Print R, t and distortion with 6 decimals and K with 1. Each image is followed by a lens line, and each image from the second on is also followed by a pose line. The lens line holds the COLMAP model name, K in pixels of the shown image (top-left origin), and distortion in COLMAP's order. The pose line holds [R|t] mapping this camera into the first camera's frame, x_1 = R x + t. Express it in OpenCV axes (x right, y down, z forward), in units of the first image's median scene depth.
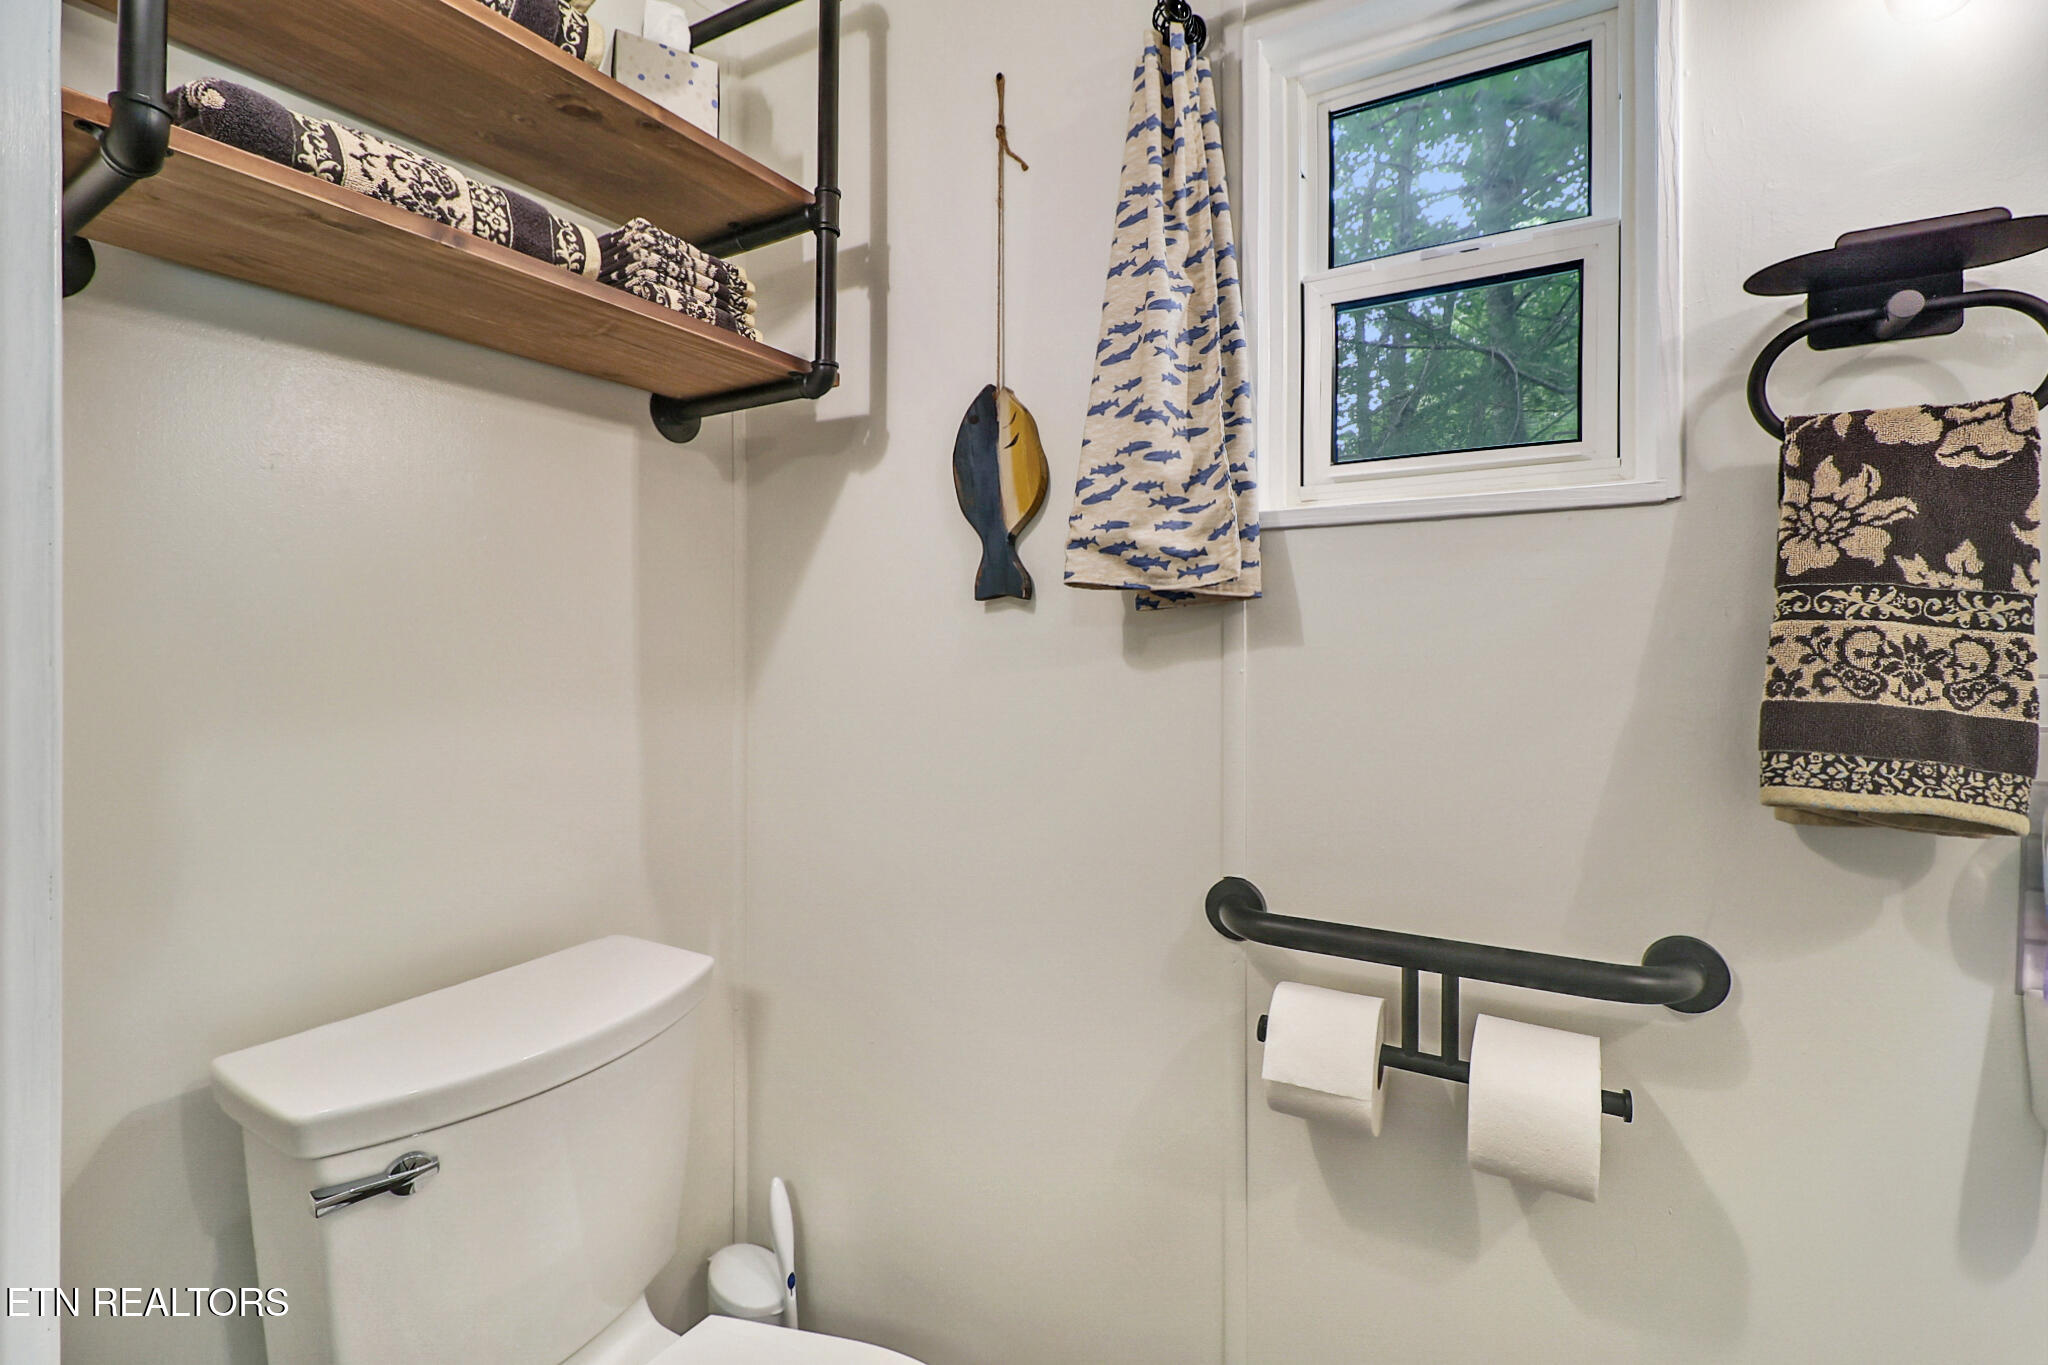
lens RADIAL K [[945.1, 0, 1011.1], [0, 945.1, 667.3], [0, 0, 1]] dist [0.002442, -0.015788]
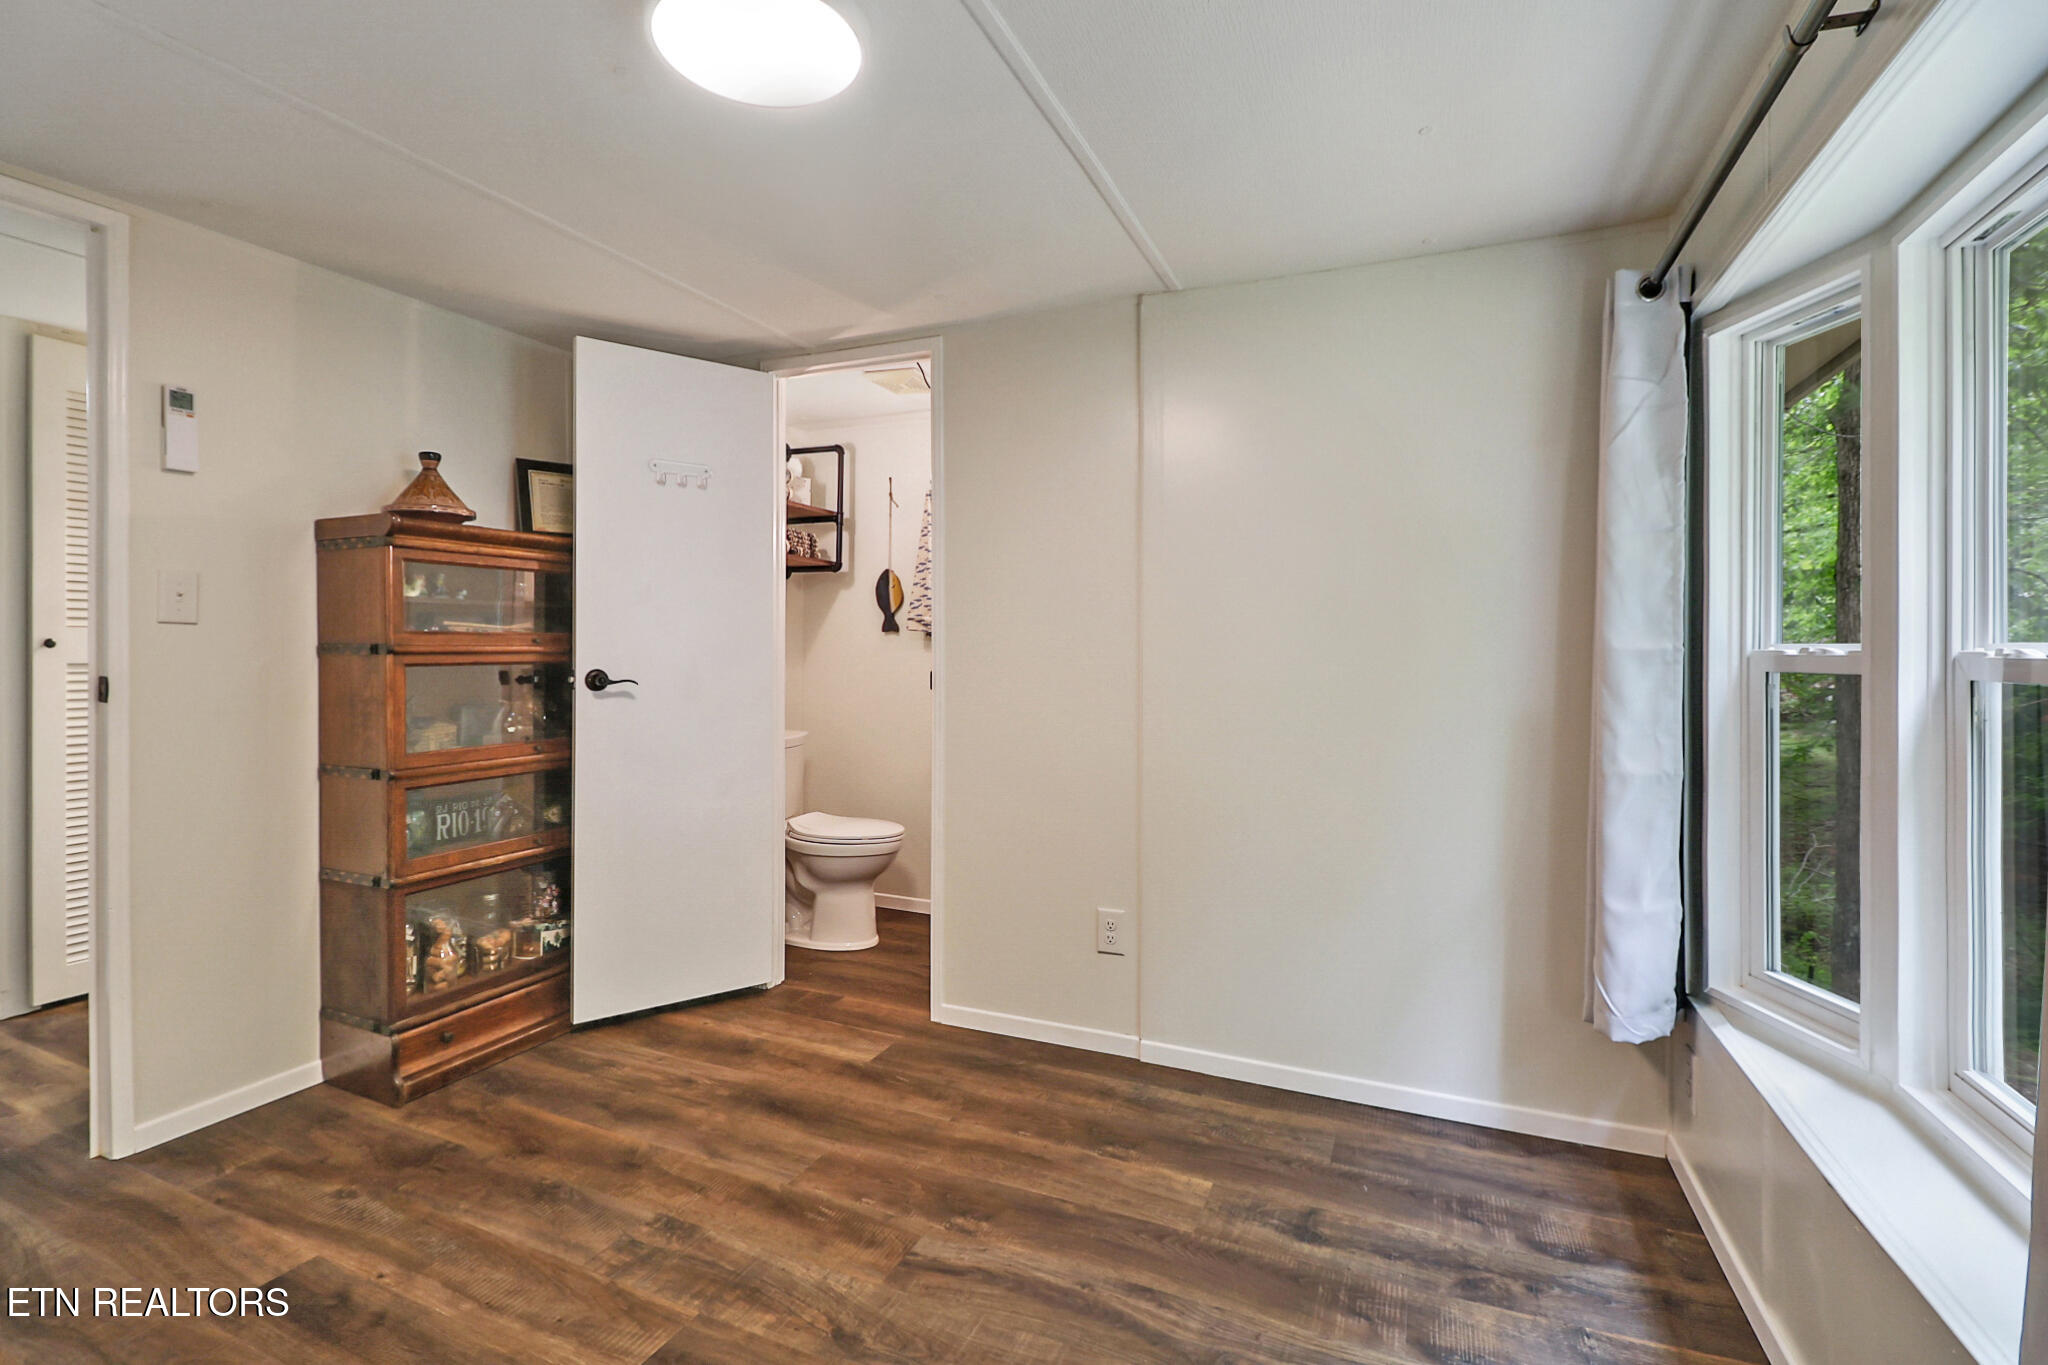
lens RADIAL K [[945.1, 0, 1011.1], [0, 945.1, 667.3], [0, 0, 1]] dist [0.002442, -0.015788]
pose [[0.992368, 0.007990, 0.123051, 0.005908], [-0.008520, 0.999957, 0.003776, 0.042021], [-0.123015, -0.004795, 0.992393, -2.503316]]
